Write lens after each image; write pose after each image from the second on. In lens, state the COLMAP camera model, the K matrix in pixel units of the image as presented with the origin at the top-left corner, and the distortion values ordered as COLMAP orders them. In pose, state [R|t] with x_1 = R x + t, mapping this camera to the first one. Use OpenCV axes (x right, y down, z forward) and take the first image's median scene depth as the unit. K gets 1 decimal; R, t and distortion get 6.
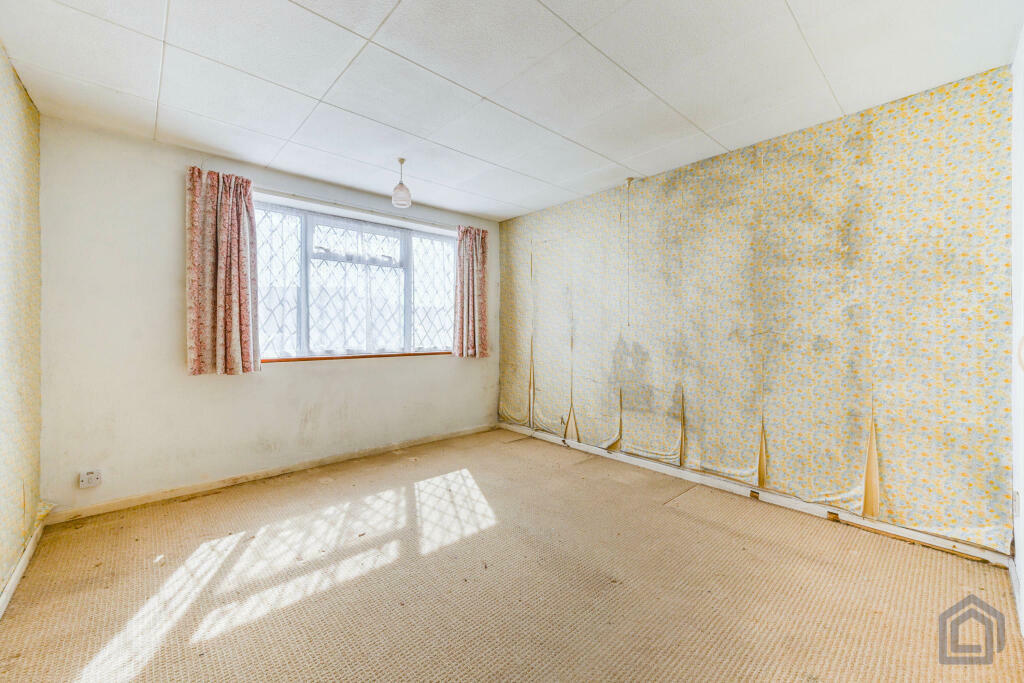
lens RADIAL K [[408.6, 0, 510.7], [0, 408.6, 335.3], [0, 0, 1]] dist [-0.002065, -0.000443]
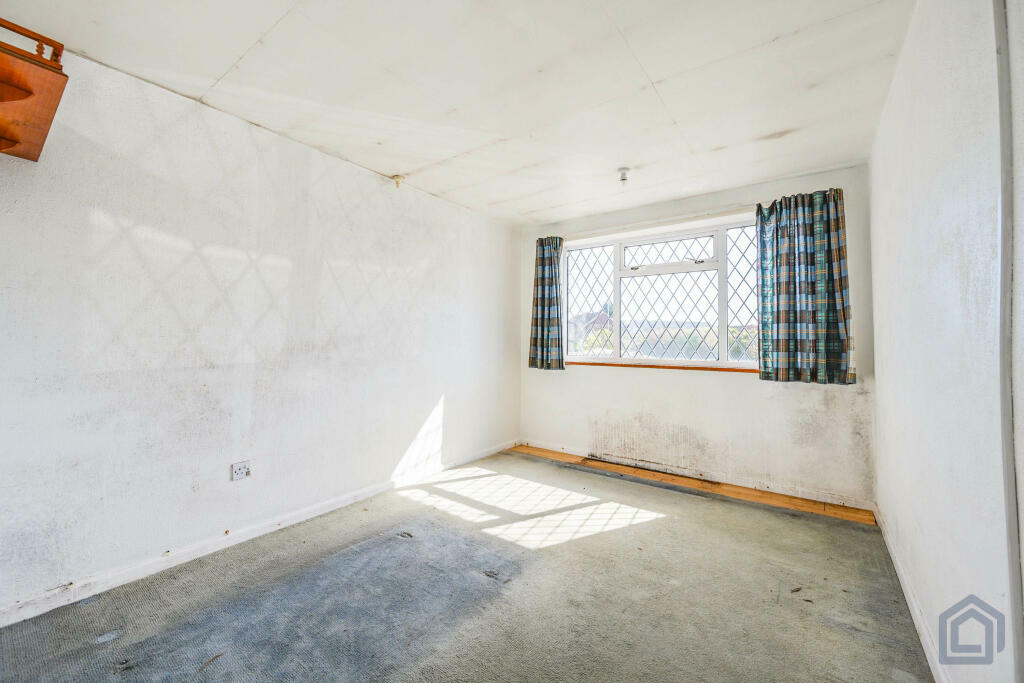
lens RADIAL K [[408.6, 0, 510.7], [0, 408.6, 335.3], [0, 0, 1]] dist [-0.002065, -0.000443]
pose [[0.116924, -0.029879, -0.992691, 0.782710], [0.001802, 0.999552, -0.029873, 0.002083], [0.993139, 0.001704, 0.116925, 0.737890]]
